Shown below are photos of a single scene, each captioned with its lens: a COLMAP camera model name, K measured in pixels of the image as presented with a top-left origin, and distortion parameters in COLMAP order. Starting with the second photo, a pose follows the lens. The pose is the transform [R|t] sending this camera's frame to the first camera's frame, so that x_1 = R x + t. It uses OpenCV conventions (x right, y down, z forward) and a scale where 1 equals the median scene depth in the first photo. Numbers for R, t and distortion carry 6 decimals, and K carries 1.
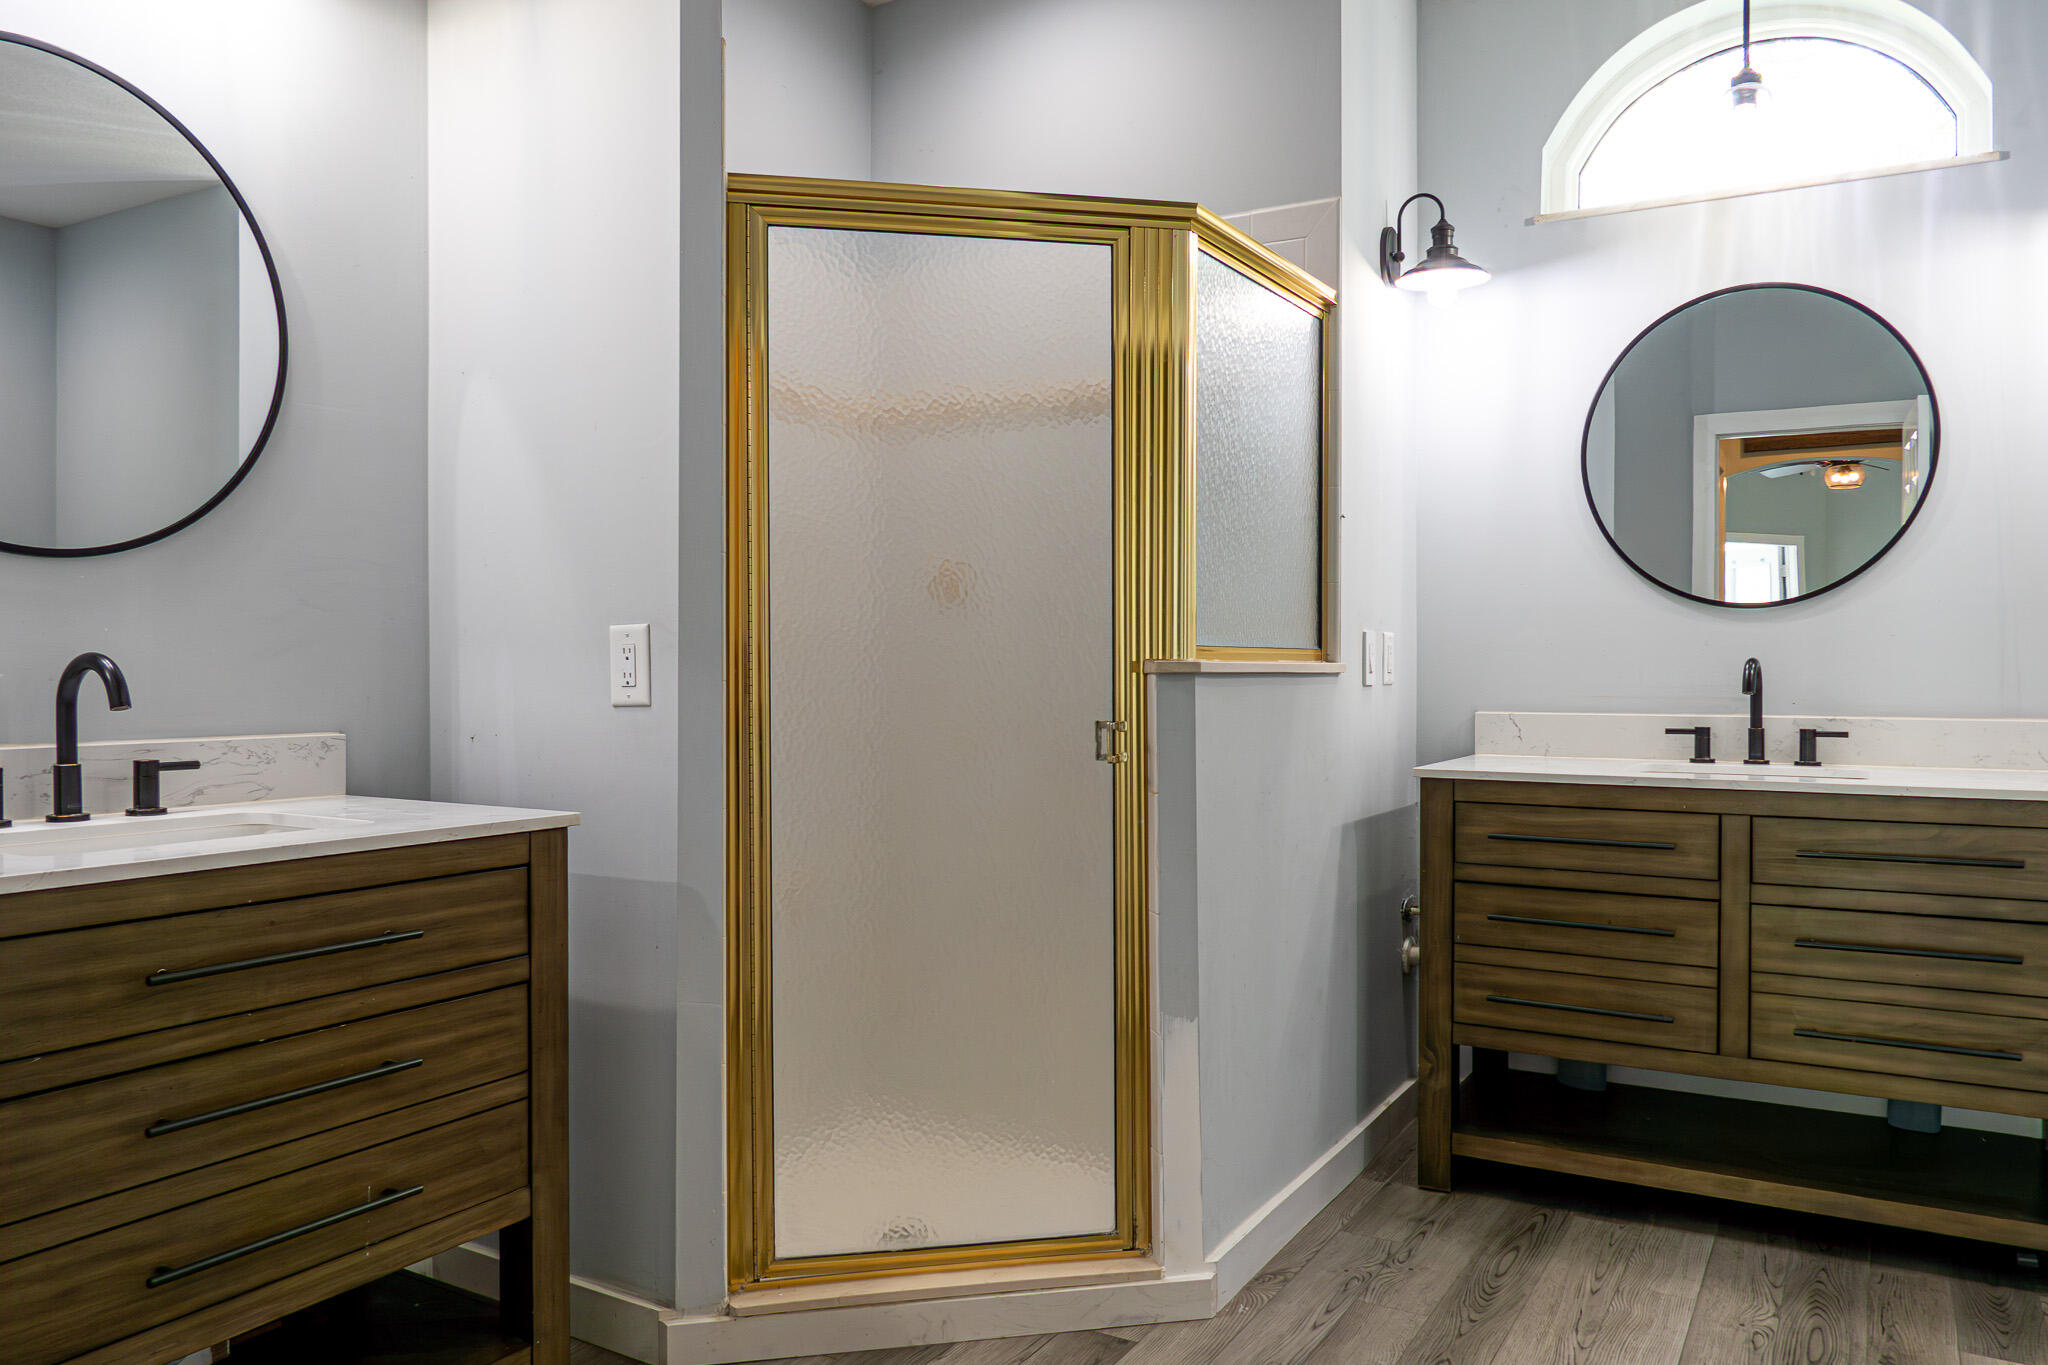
lens RADIAL K [[1462.7, 0, 1001.9], [0, 1462.7, 685.3], [0, 0, 1]] dist [-0.017615, 0.012720]
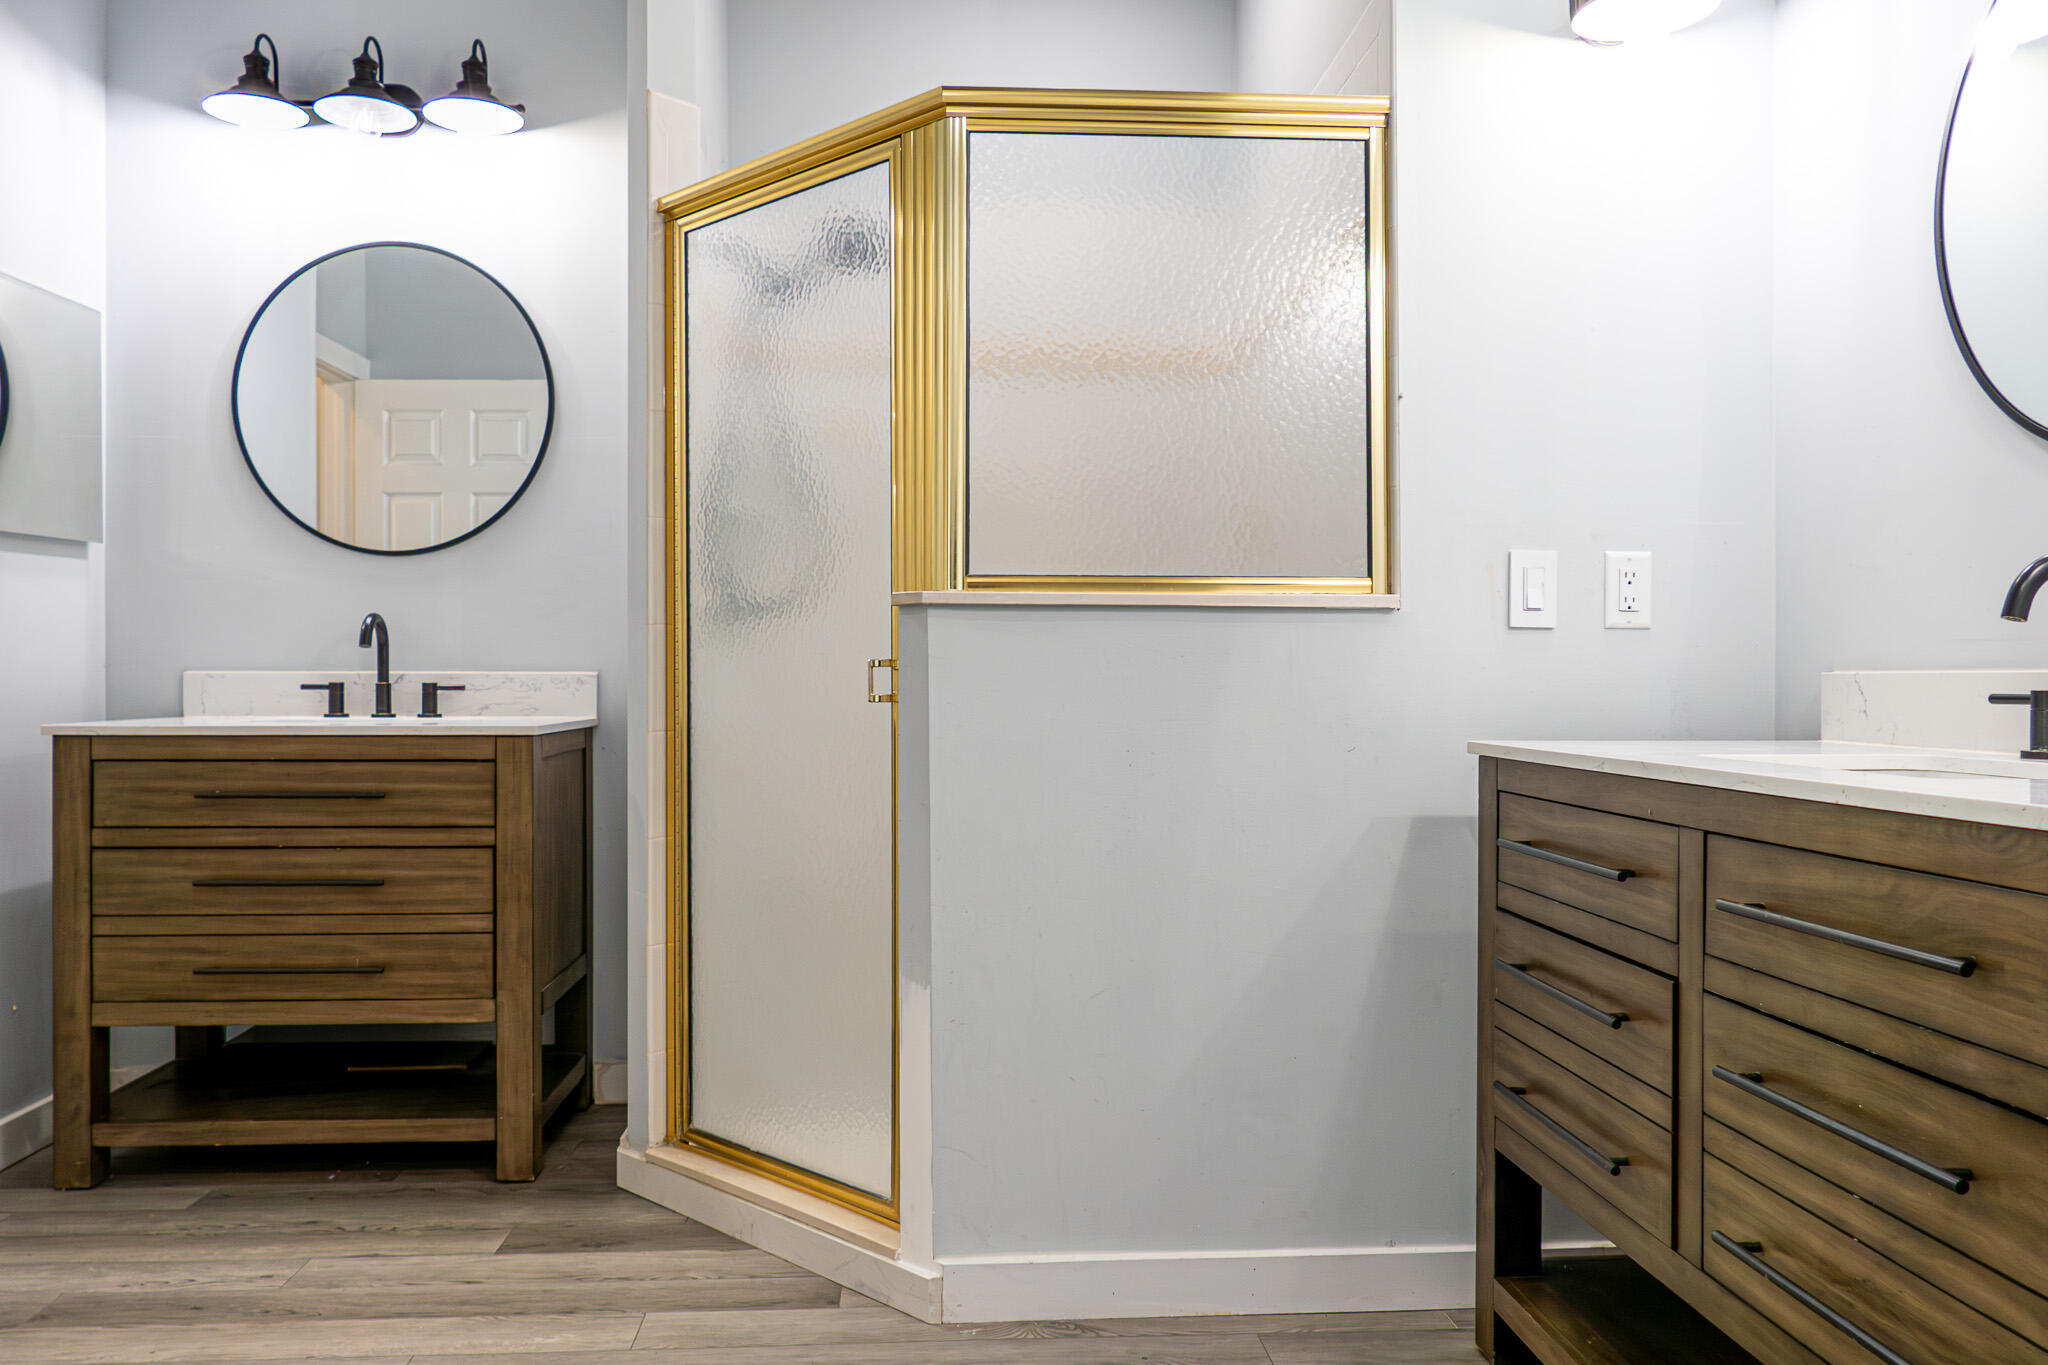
lens RADIAL K [[1462.7, 0, 1007.8], [0, 1462.7, 679.3], [0, 0, 1]] dist [-0.017615, 0.012720]
pose [[0.579445, 0.001859, -0.815009, 1.056297], [-0.013134, 0.999889, -0.007057, 0.050893], [0.814905, 0.014793, 0.579405, 0.602008]]
